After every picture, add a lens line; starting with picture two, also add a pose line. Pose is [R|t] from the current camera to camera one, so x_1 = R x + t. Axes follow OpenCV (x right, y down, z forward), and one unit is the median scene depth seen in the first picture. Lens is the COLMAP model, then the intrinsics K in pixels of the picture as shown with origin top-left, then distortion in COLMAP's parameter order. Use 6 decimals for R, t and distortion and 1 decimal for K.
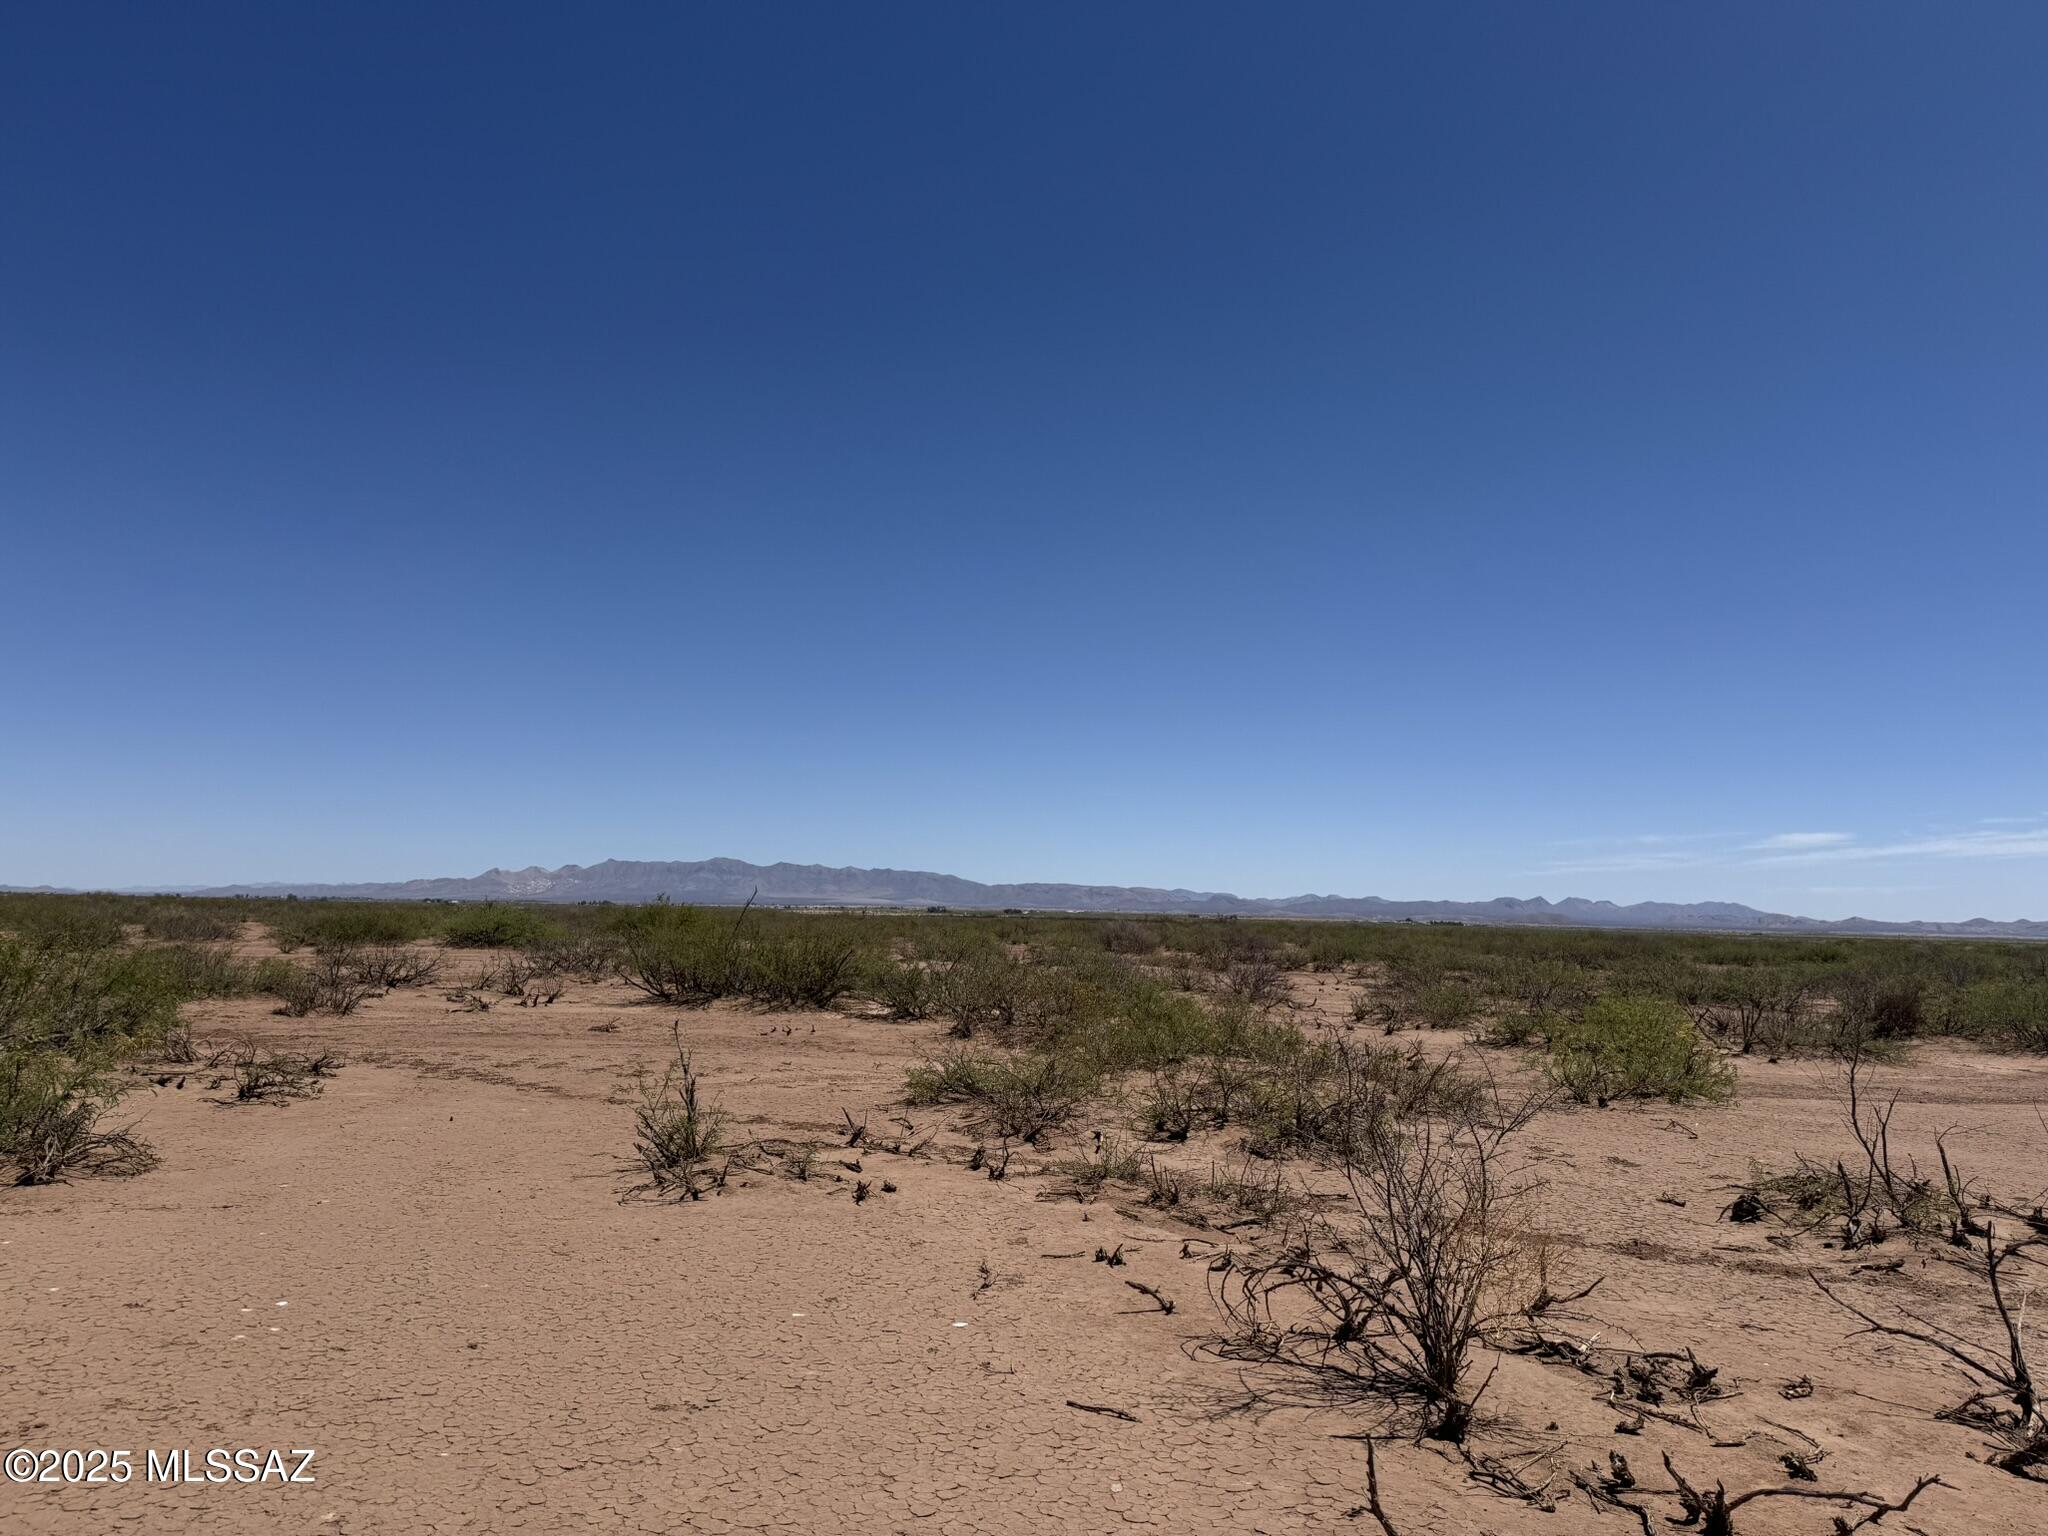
lens RADIAL K [[1476.9, 0, 1042.6], [0, 1476.9, 773.1], [0, 0, 1]] dist [0.092992, -0.093338]
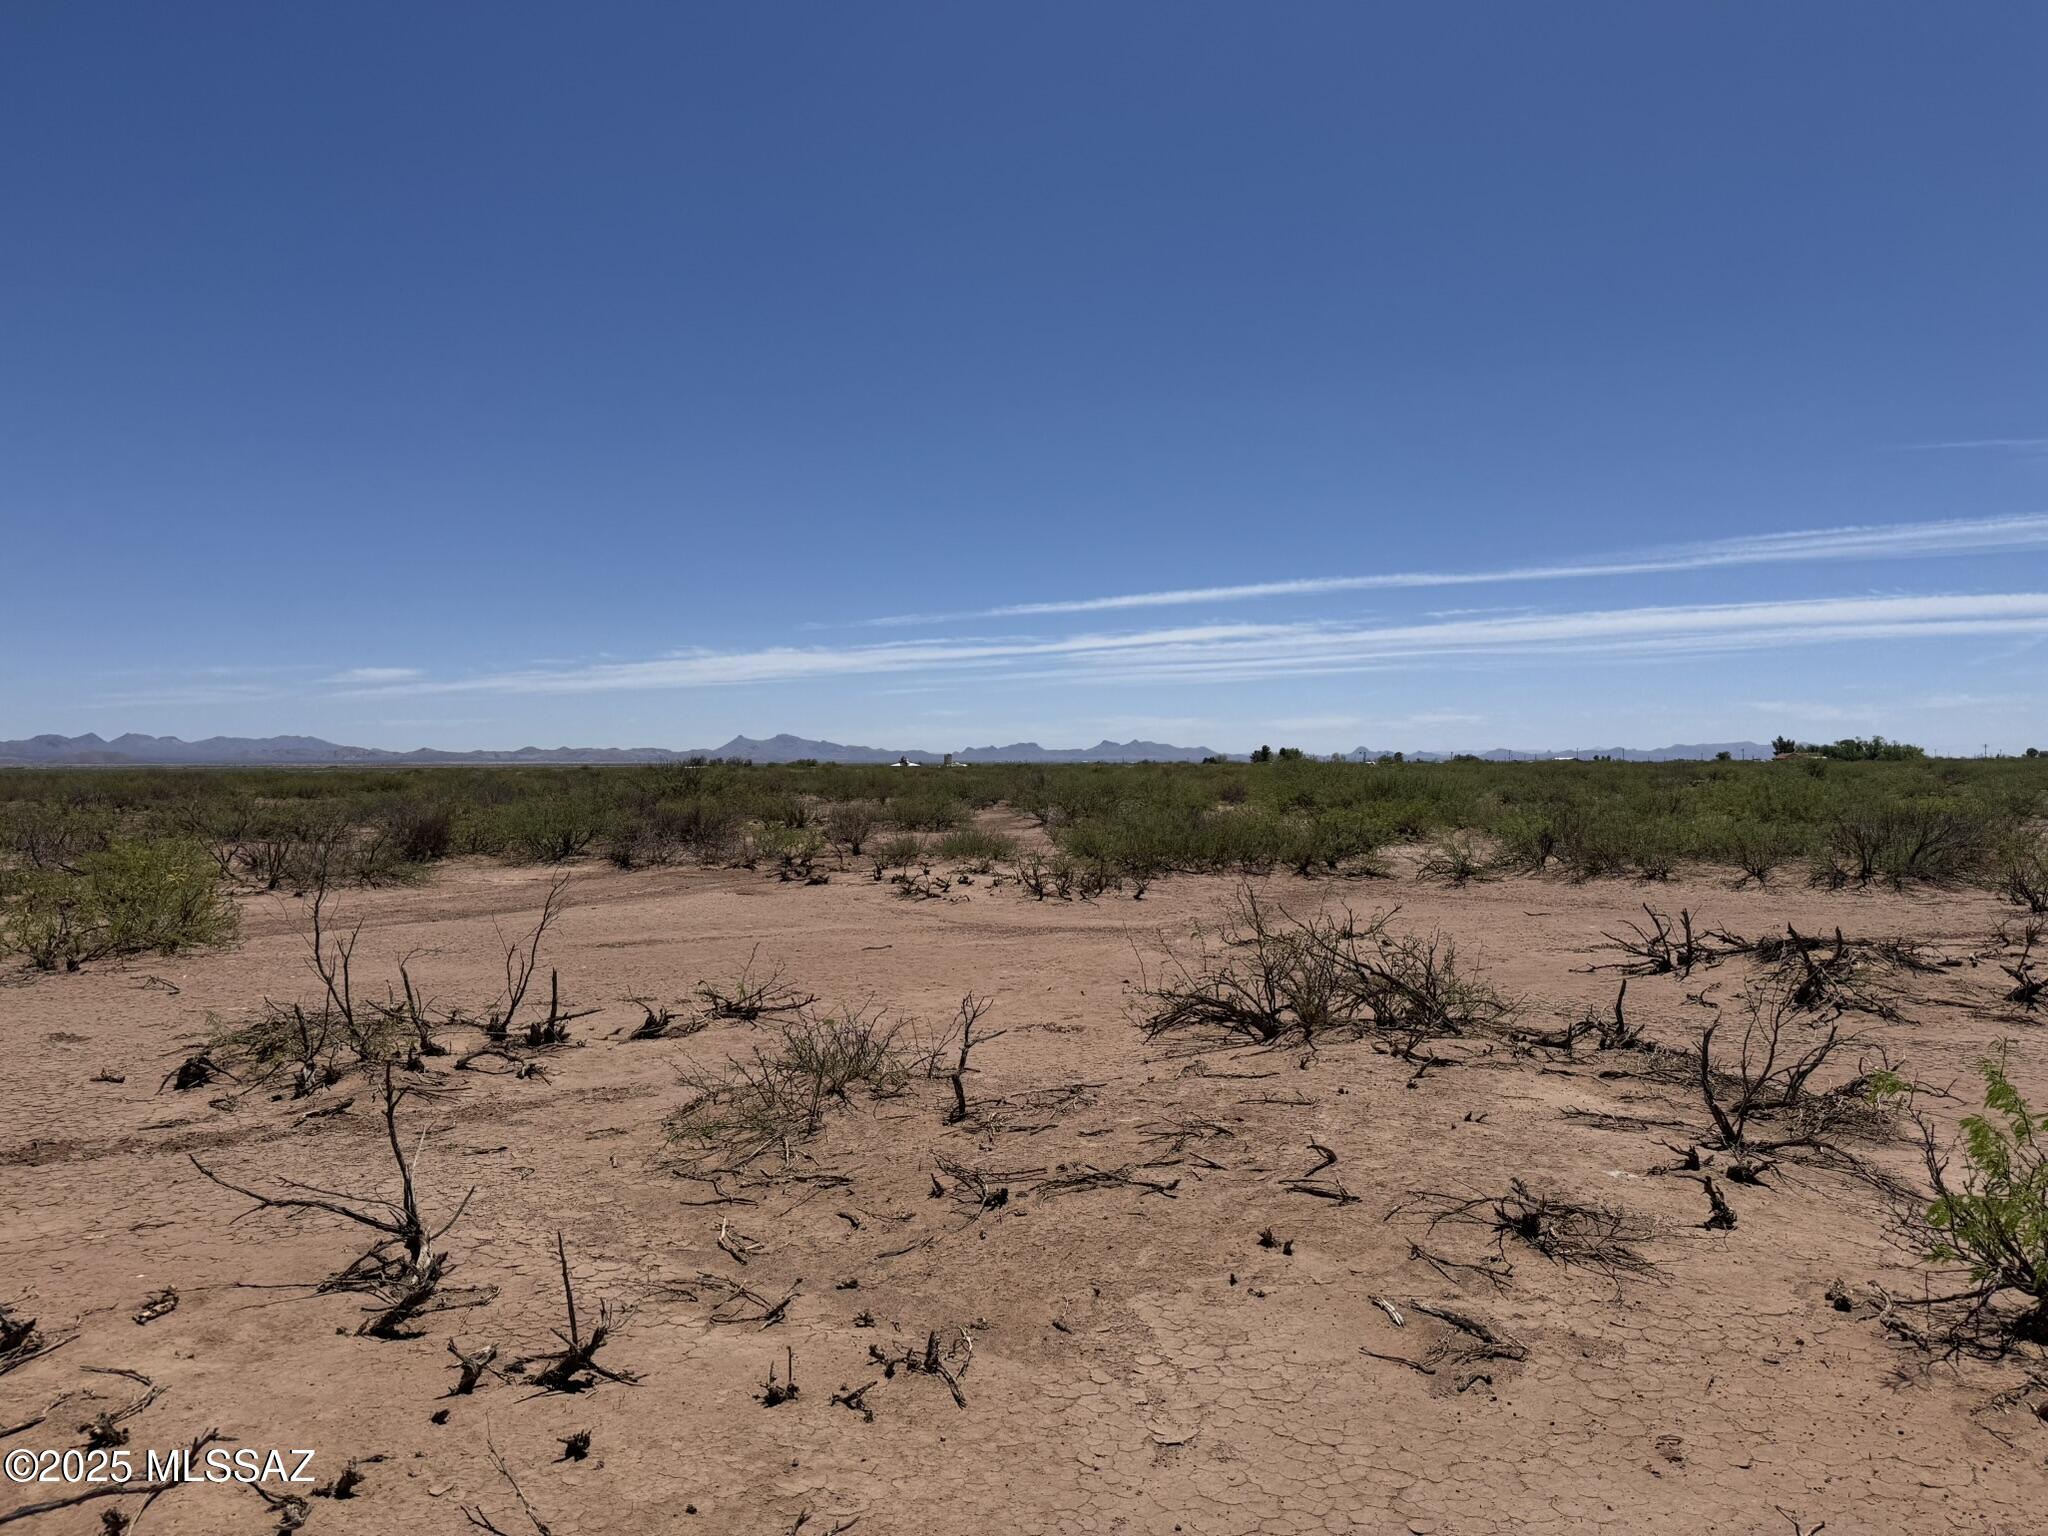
lens RADIAL K [[1476.9, 0, 1016.8], [0, 1476.9, 803.2], [0, 0, 1]] dist [0.092992, -0.093338]
pose [[0.645524, -0.051242, 0.762019, 0.123672], [-0.048206, 0.993024, 0.107612, 0.018016], [-0.762217, -0.106200, 0.638551, 0.099215]]
